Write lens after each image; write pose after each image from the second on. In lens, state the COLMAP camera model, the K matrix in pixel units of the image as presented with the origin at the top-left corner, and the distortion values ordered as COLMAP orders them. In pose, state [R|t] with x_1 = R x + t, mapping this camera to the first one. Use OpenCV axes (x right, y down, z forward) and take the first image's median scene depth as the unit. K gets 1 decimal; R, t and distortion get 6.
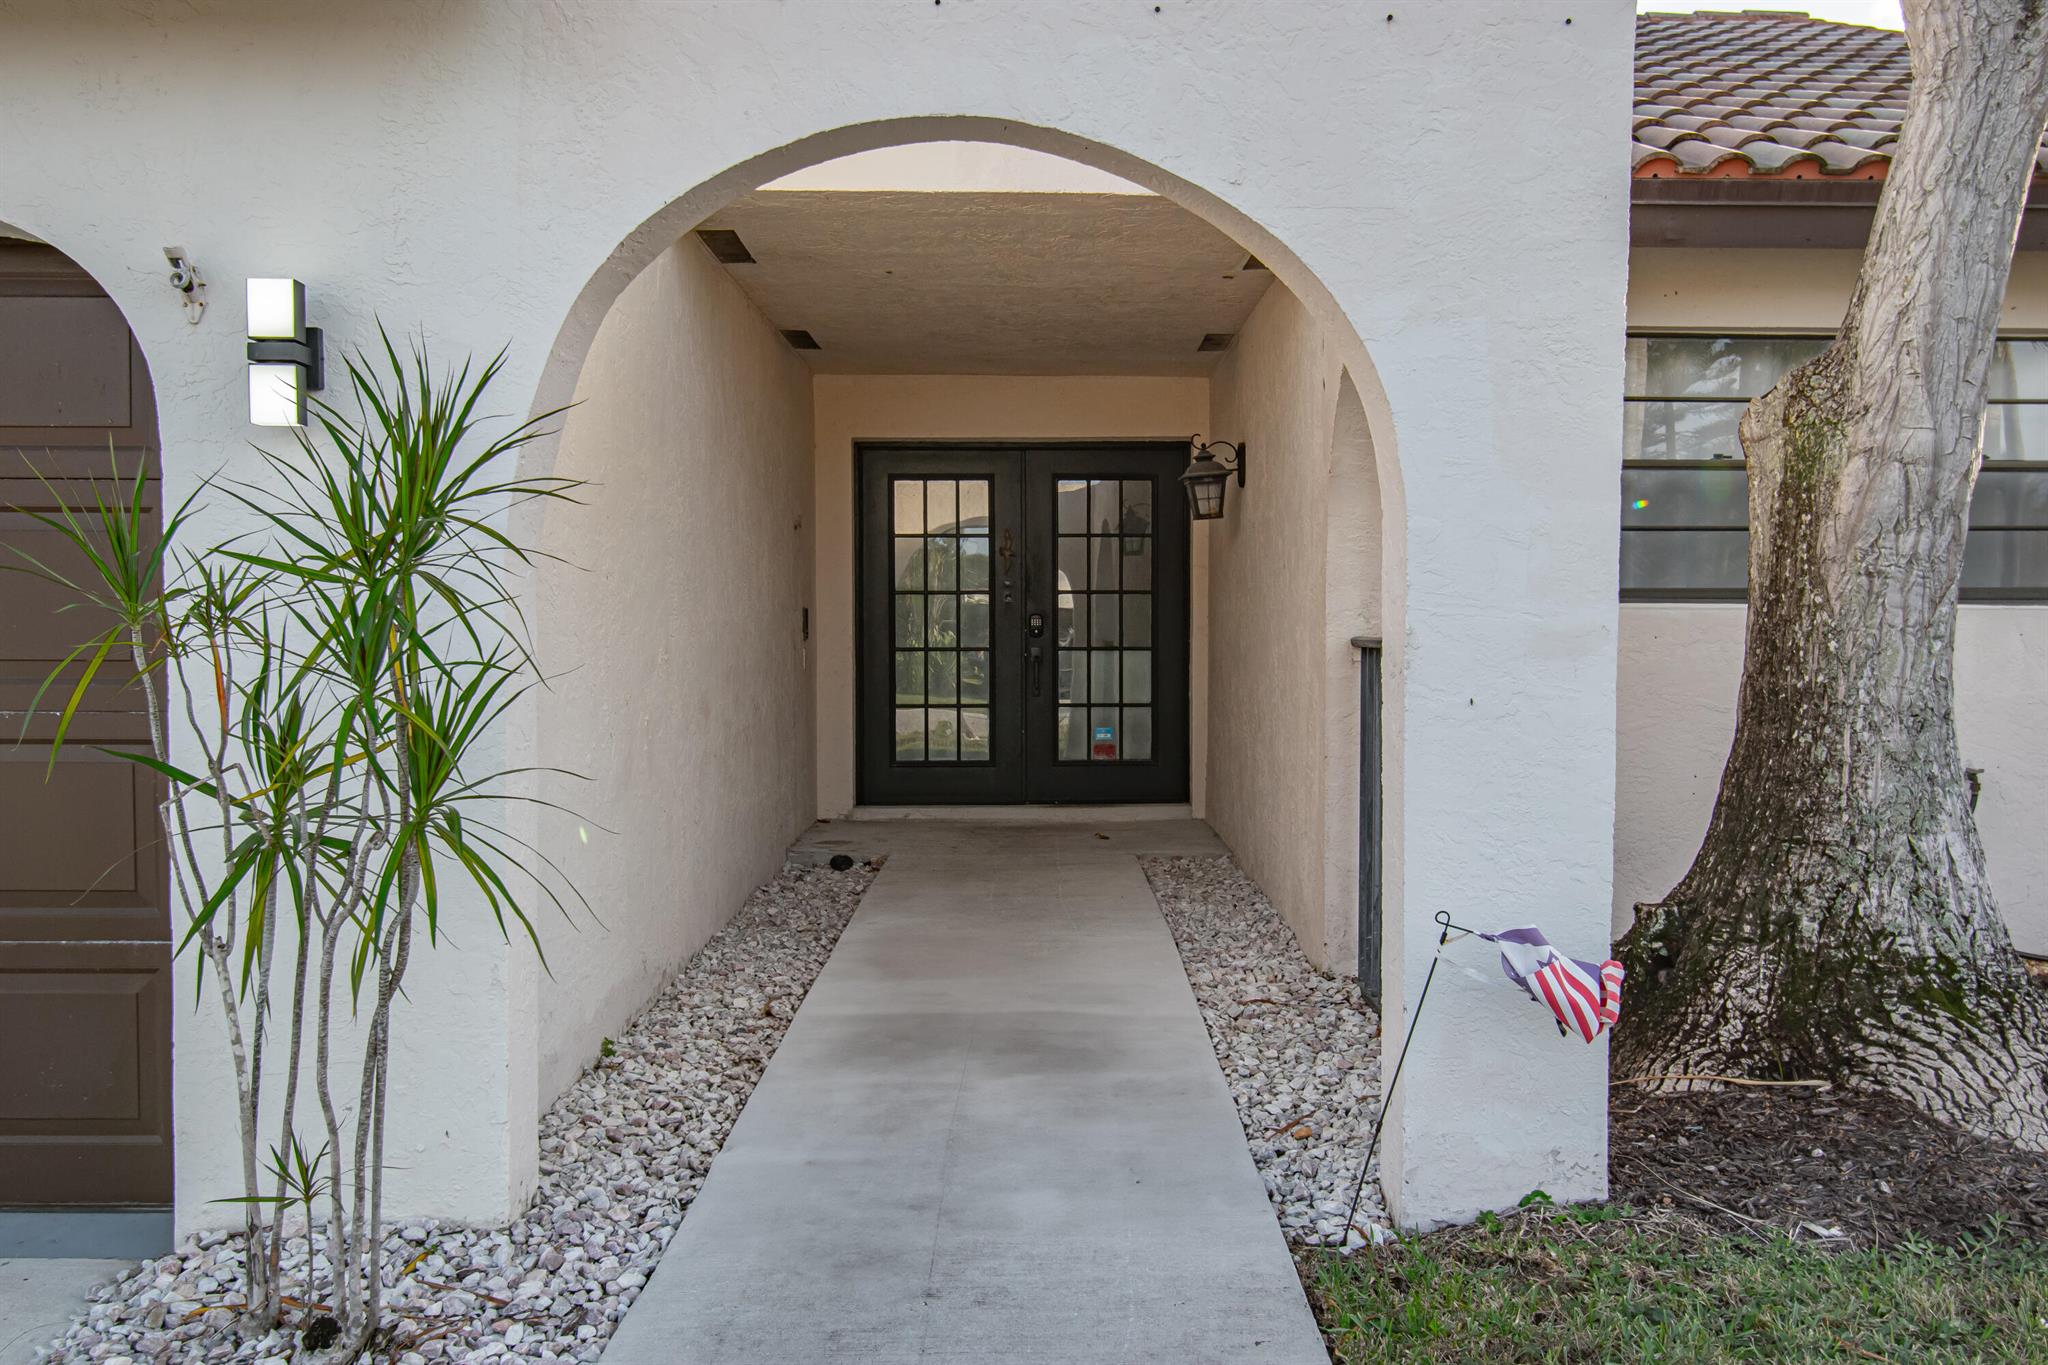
lens RADIAL K [[1744.8, 0, 1020.7], [0, 1744.8, 686.9], [0, 0, 1]] dist [0.002015, -0.000142]
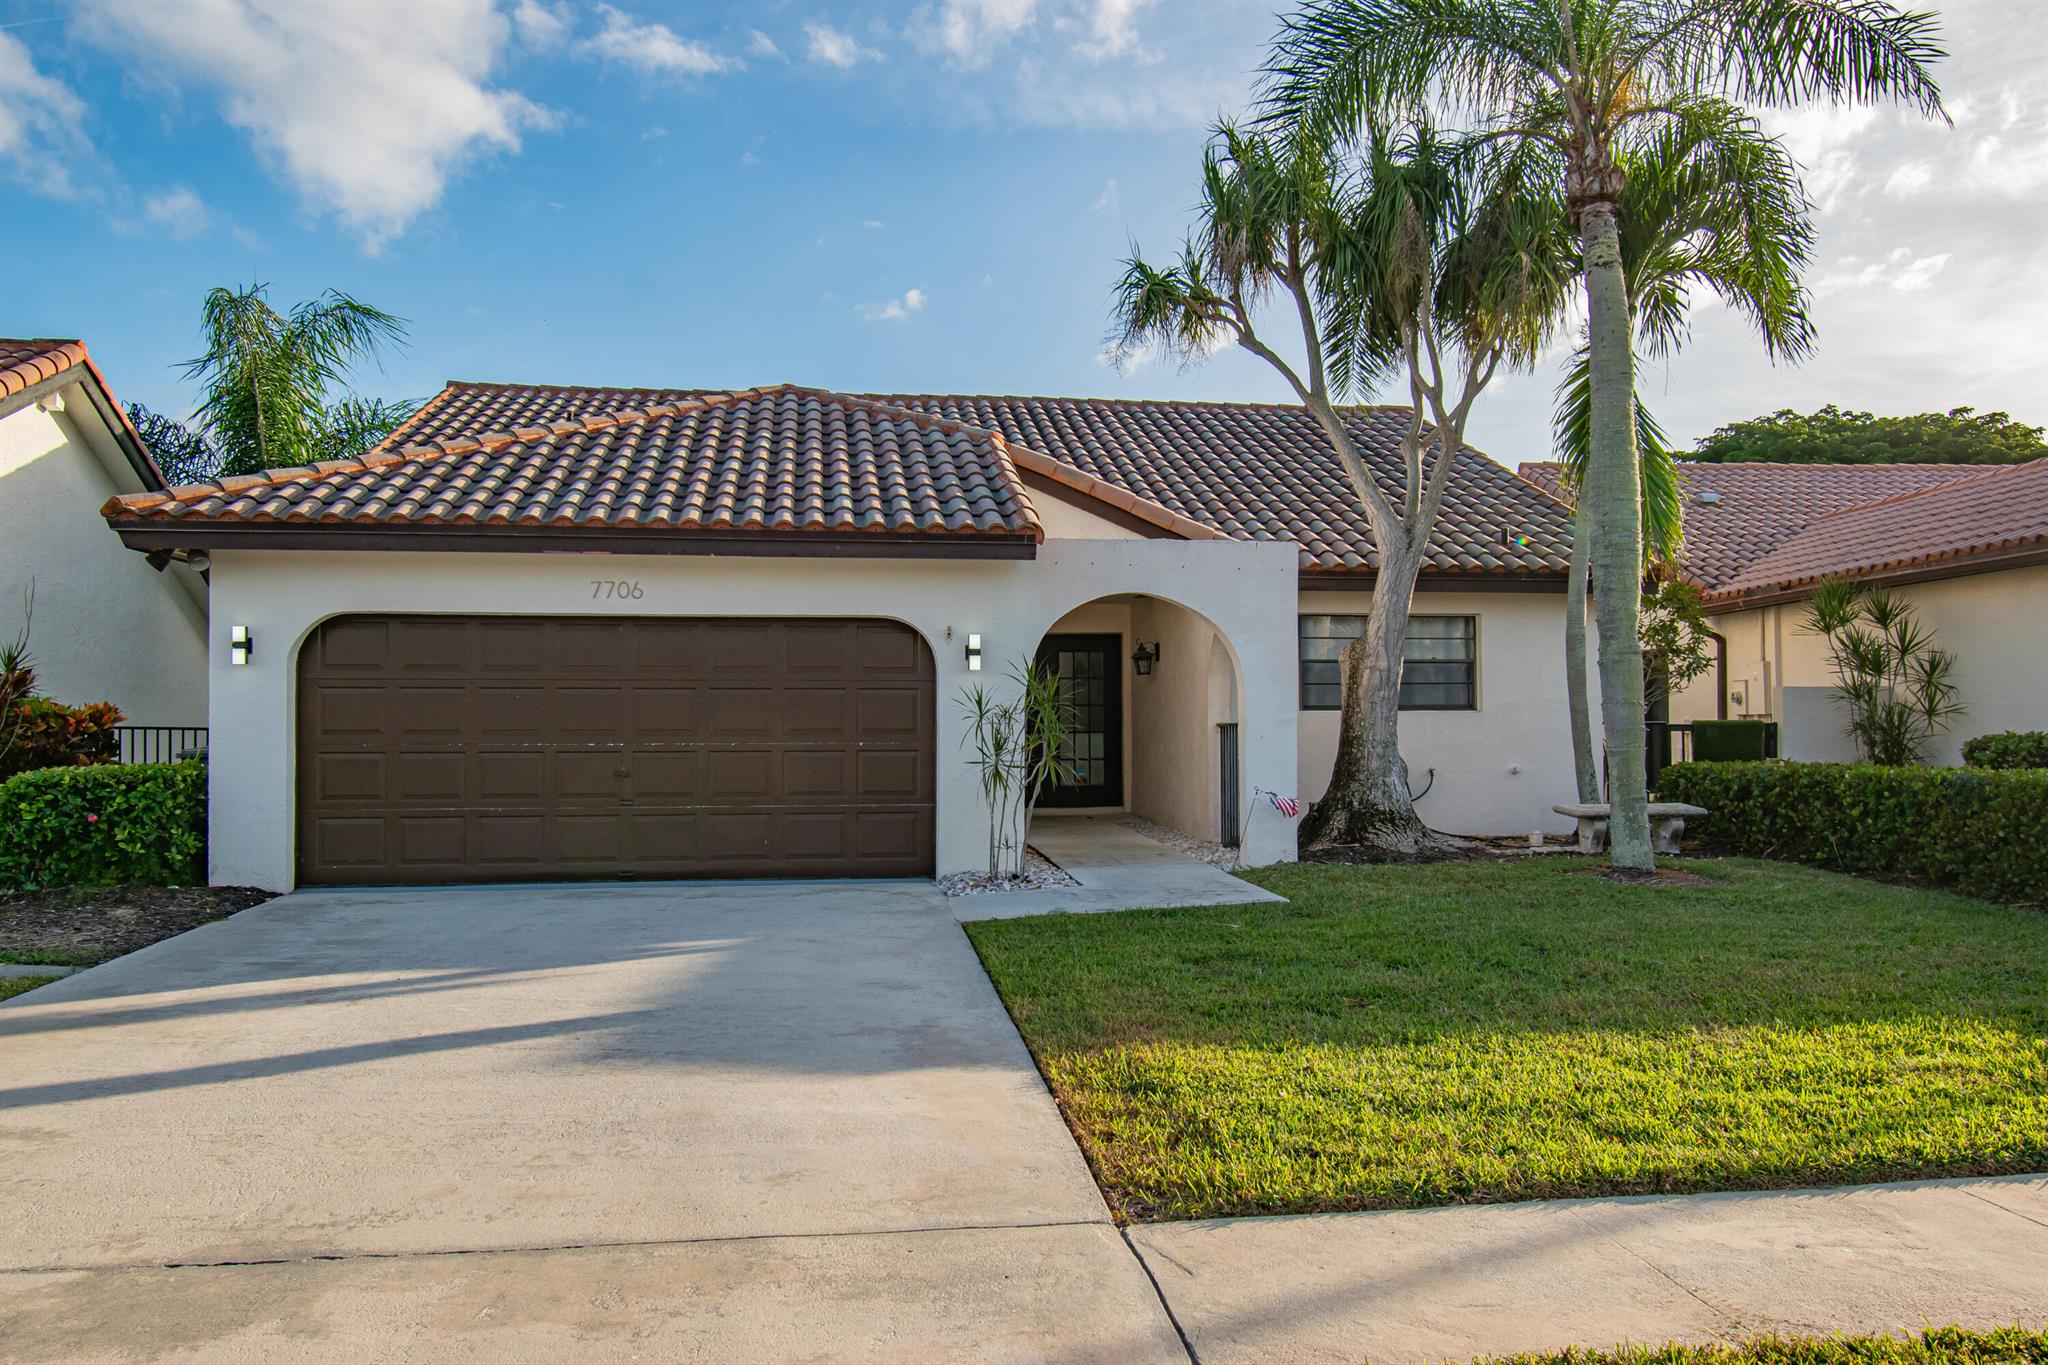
lens RADIAL K [[1649.5, 0, 1024.9], [0, 1649.5, 680.7], [0, 0, 1]] dist [0.002855, 0.000134]
pose [[0.991804, 0.000363, 0.127769, -0.615467], [0.007864, 0.997927, -0.063878, 0.095752], [-0.127527, 0.064359, 0.989745, -2.158502]]
